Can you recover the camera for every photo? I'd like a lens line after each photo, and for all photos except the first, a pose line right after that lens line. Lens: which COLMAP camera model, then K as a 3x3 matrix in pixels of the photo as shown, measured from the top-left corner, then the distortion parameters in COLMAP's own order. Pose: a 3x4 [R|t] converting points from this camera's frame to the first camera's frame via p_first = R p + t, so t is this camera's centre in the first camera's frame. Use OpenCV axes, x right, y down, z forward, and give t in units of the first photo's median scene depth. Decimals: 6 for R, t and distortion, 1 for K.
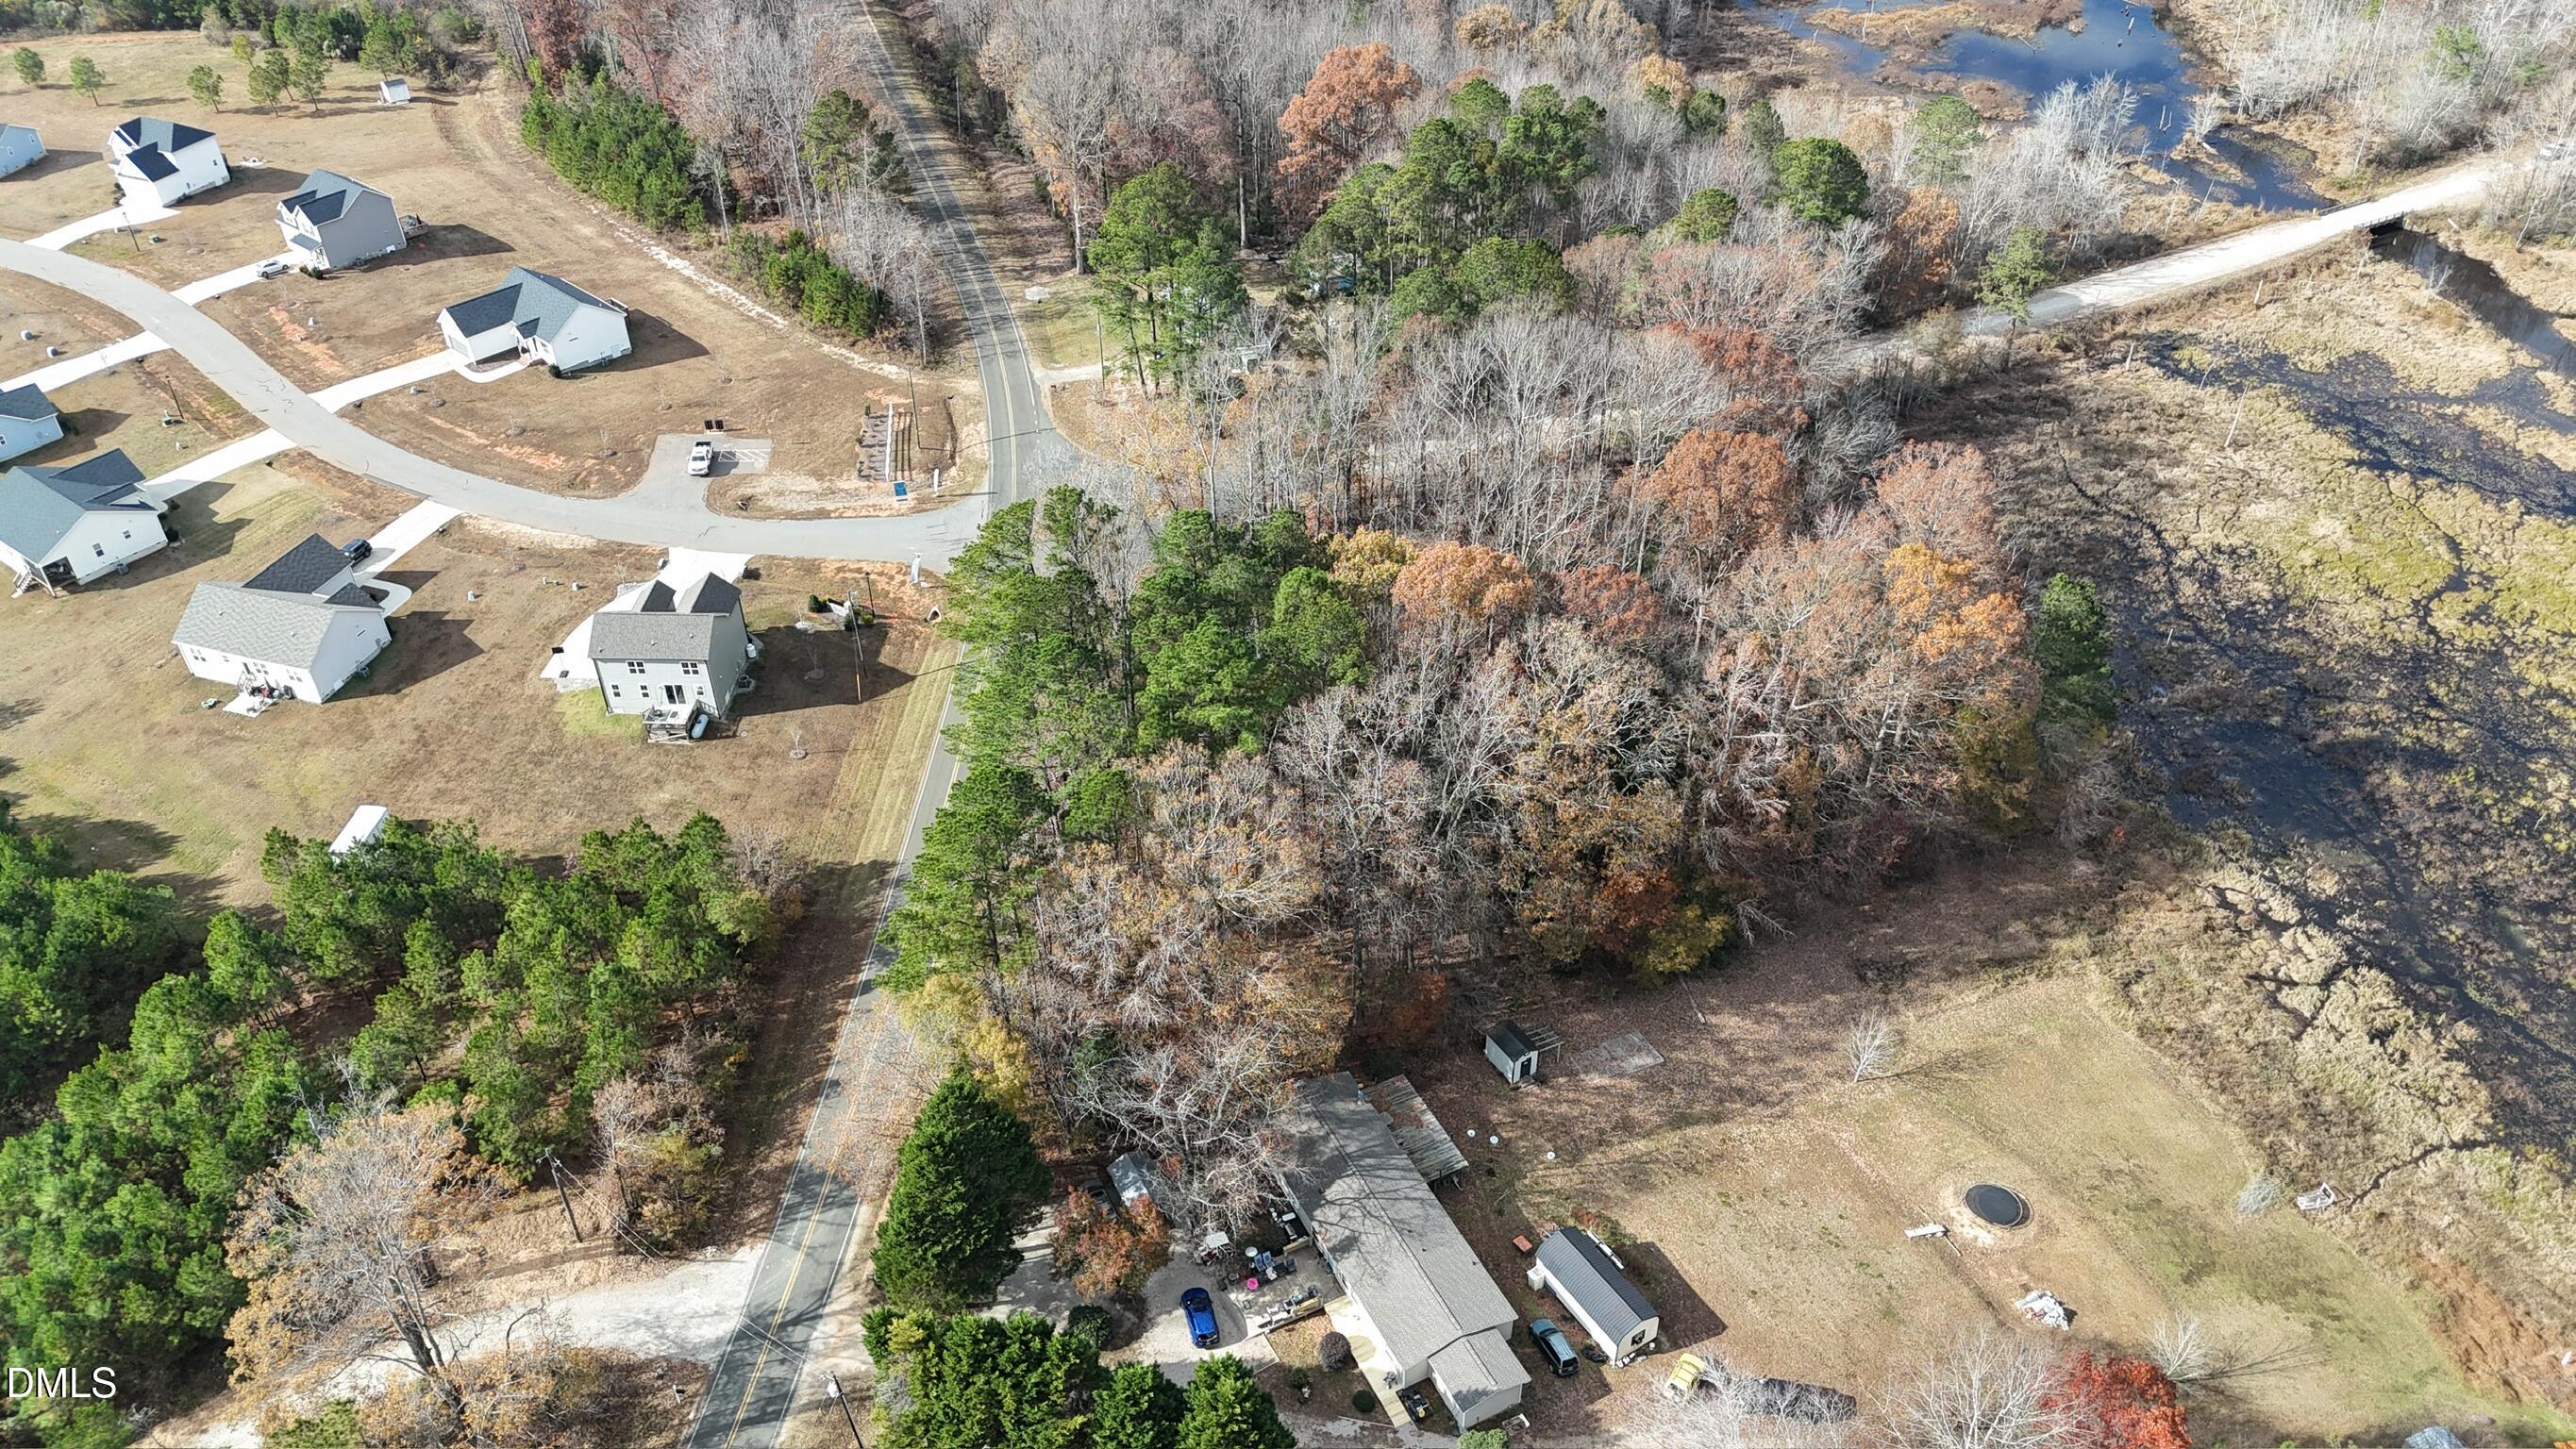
lens RADIAL K [[1879.2, 0, 1288.0], [0, 1879.2, 724.5], [0, 0, 1]] dist [0.084381, -0.079667]
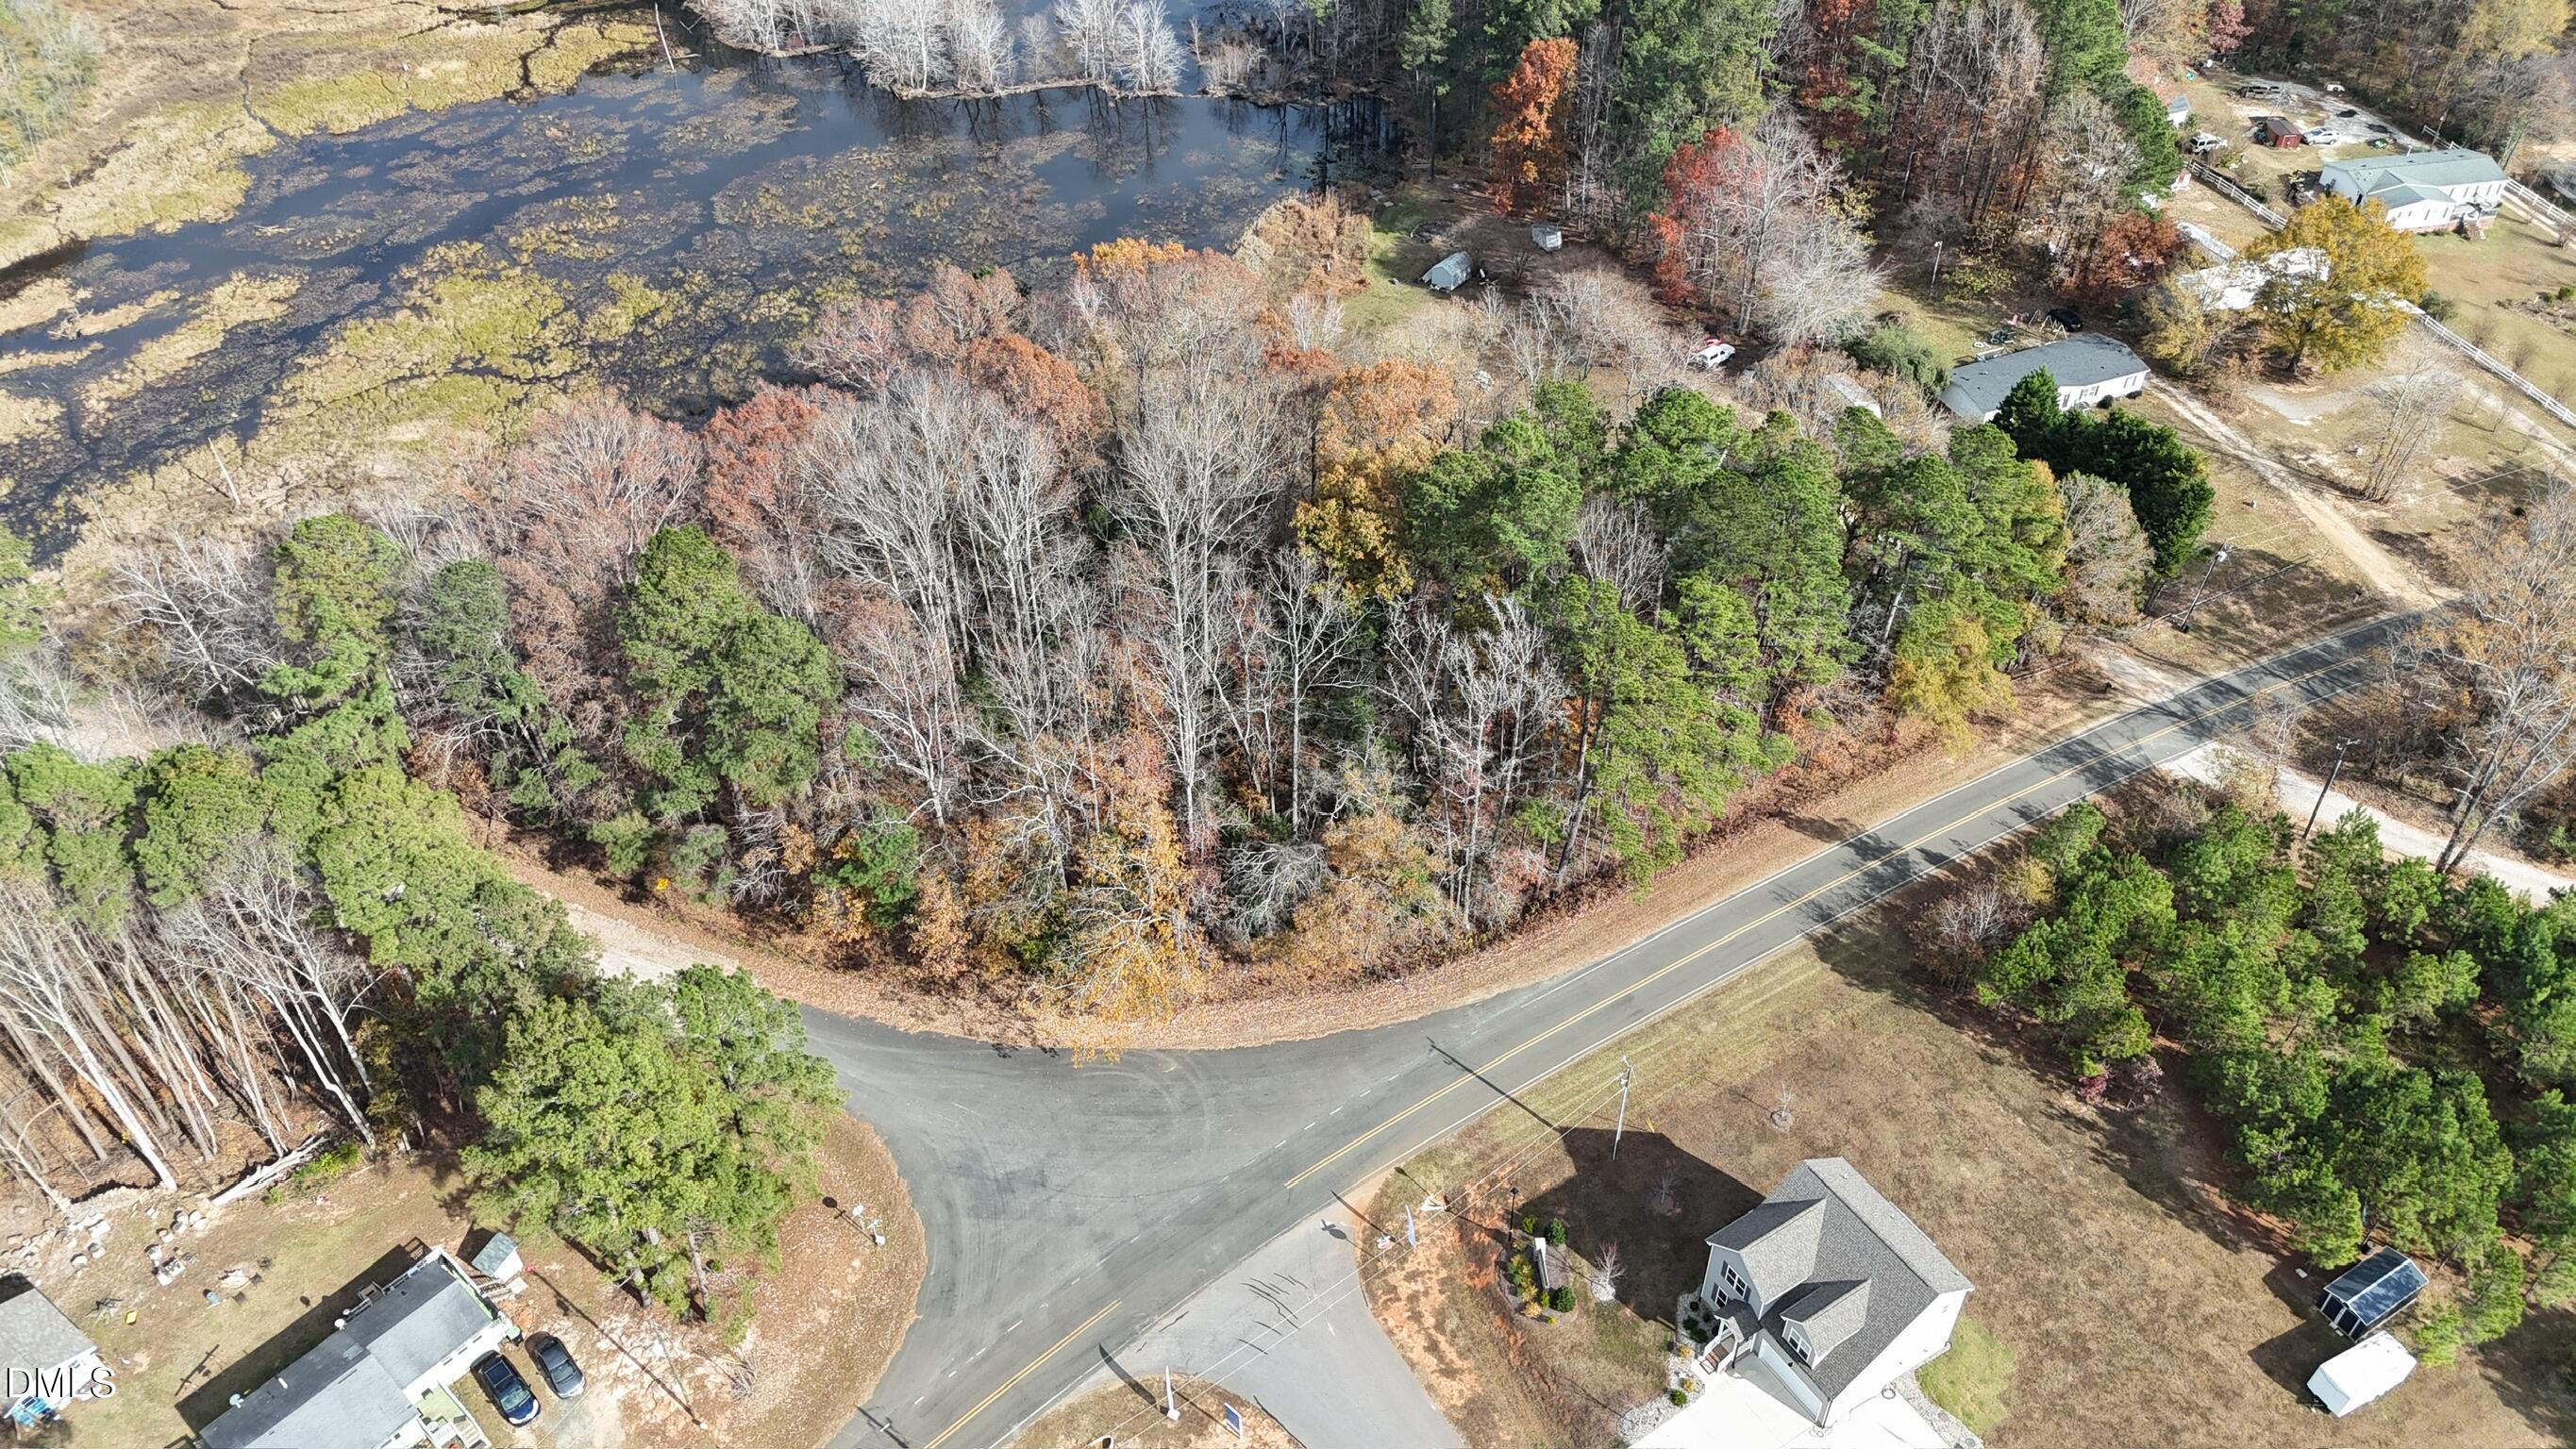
lens RADIAL K [[1879.2, 0, 1288.0], [0, 1879.2, 724.5], [0, 0, 1]] dist [0.084381, -0.079667]
pose [[-0.567094, -0.530903, 0.629719, -0.501970], [0.524264, 0.357004, 0.773108, -0.678378], [-0.635257, 0.768564, 0.075878, 0.879629]]
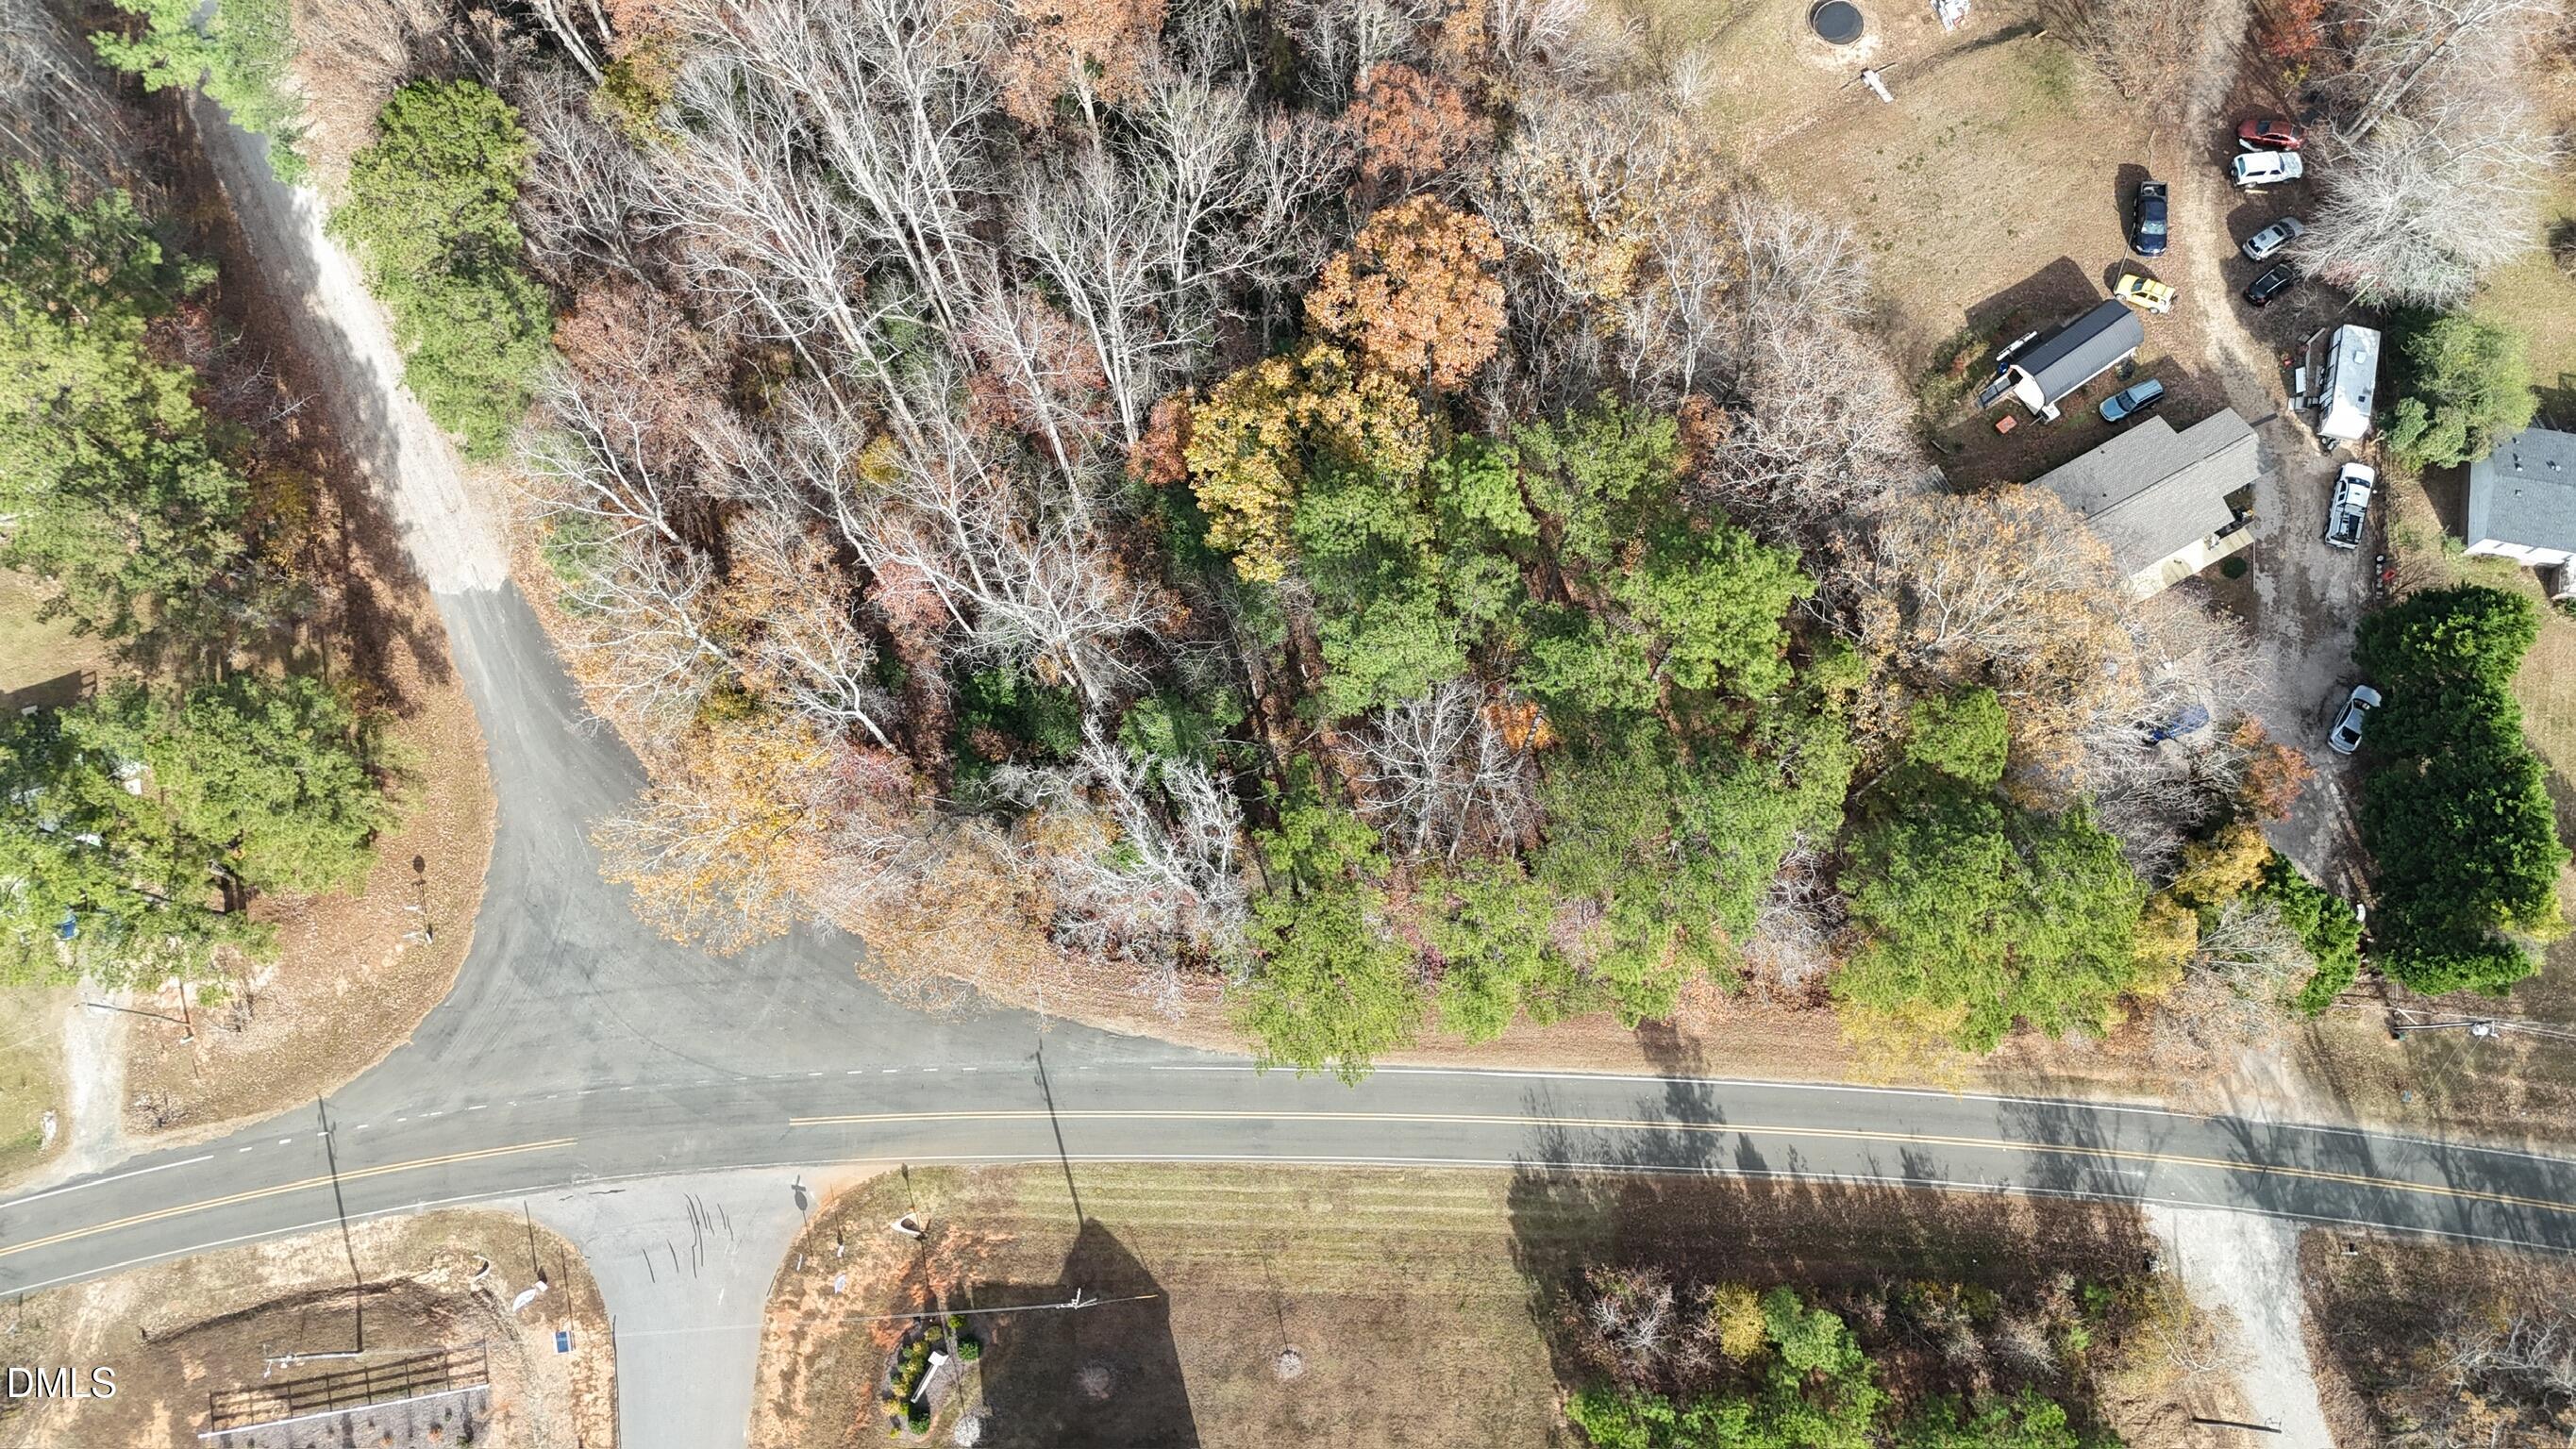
lens RADIAL K [[1879.2, 0, 1288.0], [0, 1879.2, 724.5], [0, 0, 1]] dist [0.084381, -0.079667]
pose [[-0.022803, -0.960949, 0.275785, -0.210859], [0.637540, 0.198509, 0.744404, -0.486111], [-0.770080, 0.192798, 0.608116, 0.515395]]
